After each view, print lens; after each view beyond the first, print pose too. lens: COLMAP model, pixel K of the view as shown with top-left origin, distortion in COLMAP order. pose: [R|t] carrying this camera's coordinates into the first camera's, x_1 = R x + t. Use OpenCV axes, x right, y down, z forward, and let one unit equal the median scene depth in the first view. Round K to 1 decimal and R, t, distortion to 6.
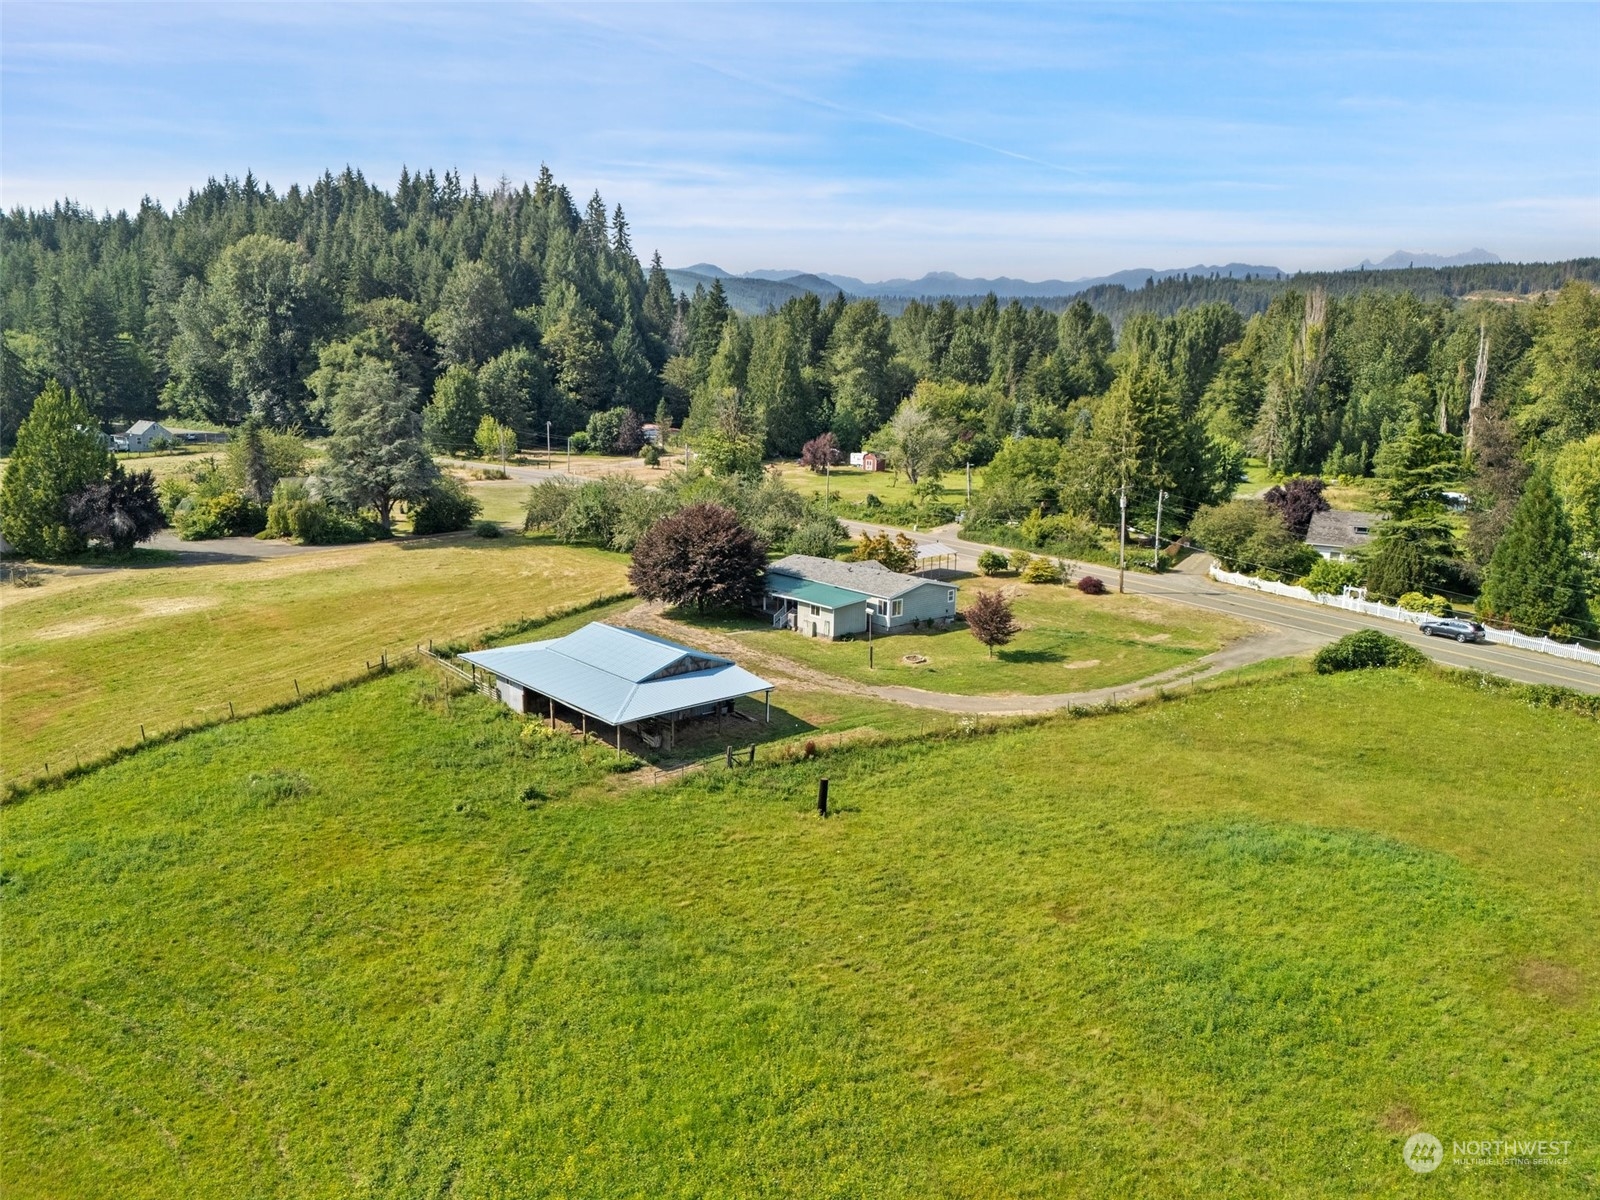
lens RADIAL K [[1173.2, 0, 800.0], [0, 1173.2, 600.0], [0, 0, 1]] dist [0.074687, -0.070198]
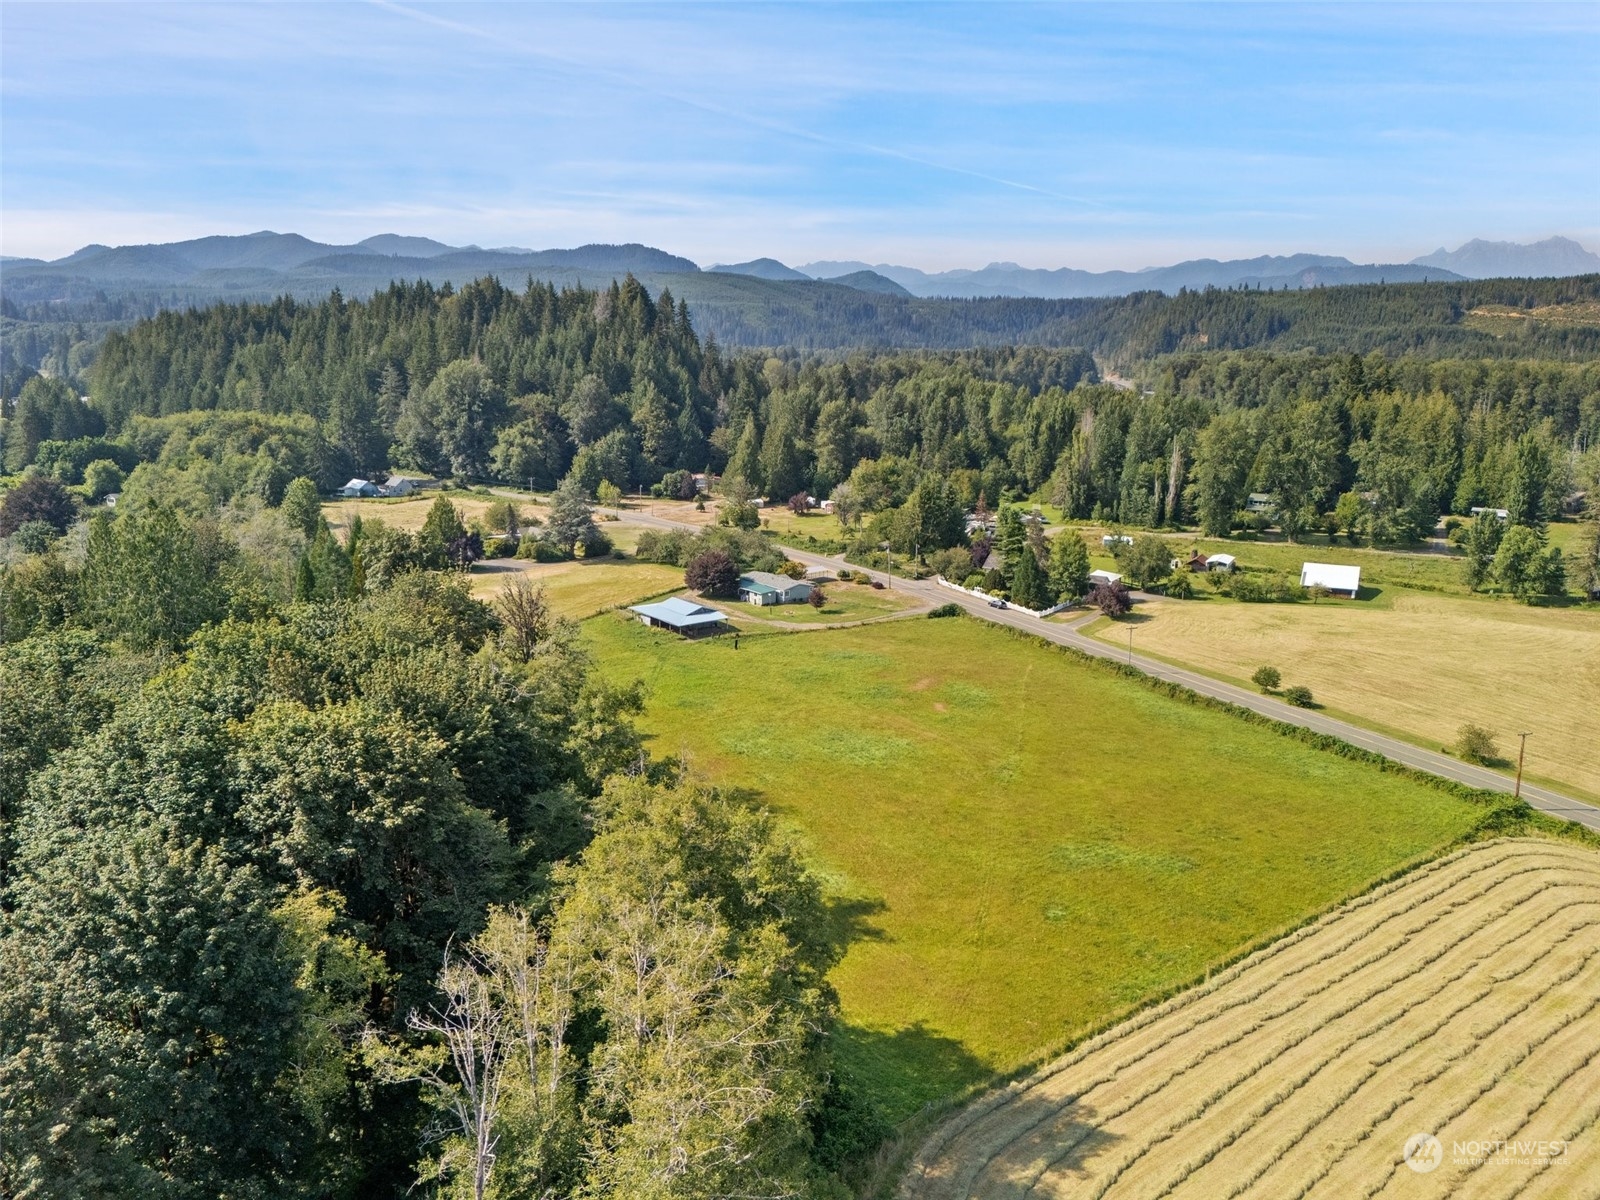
lens RADIAL K [[1119.7, 0, 800.0], [0, 1119.7, 600.0], [0, 0, 1]] dist [0.087787, -0.094114]
pose [[0.998891, 0.010095, -0.045998, 0.081216], [-0.009666, 0.999908, 0.009545, -0.001128], [0.046090, -0.009090, 0.998896, -0.531169]]
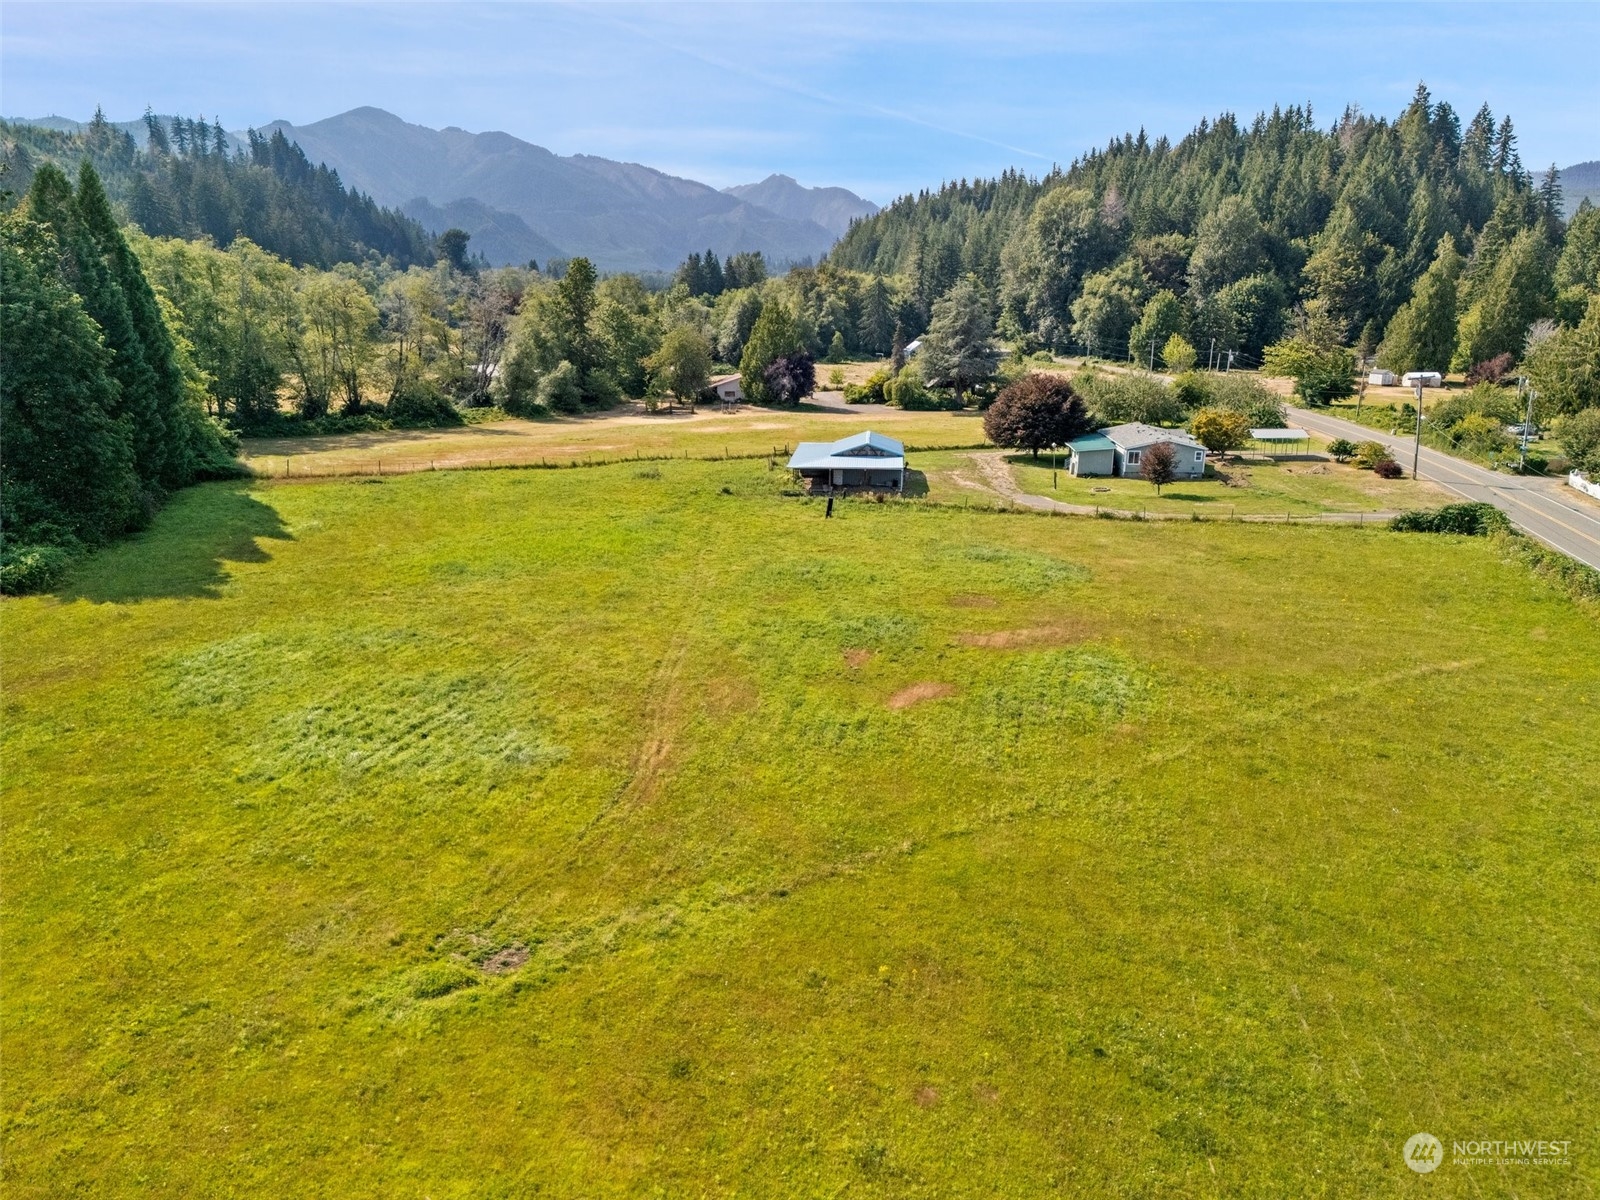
lens RADIAL K [[1173.2, 0, 800.0], [0, 1173.2, 600.0], [0, 0, 1]] dist [0.074687, -0.070198]
pose [[0.717256, 0.167957, -0.676265, 0.258543], [-0.137269, 0.985556, 0.099183, 0.029434], [0.683155, 0.021690, 0.729951, -0.067687]]
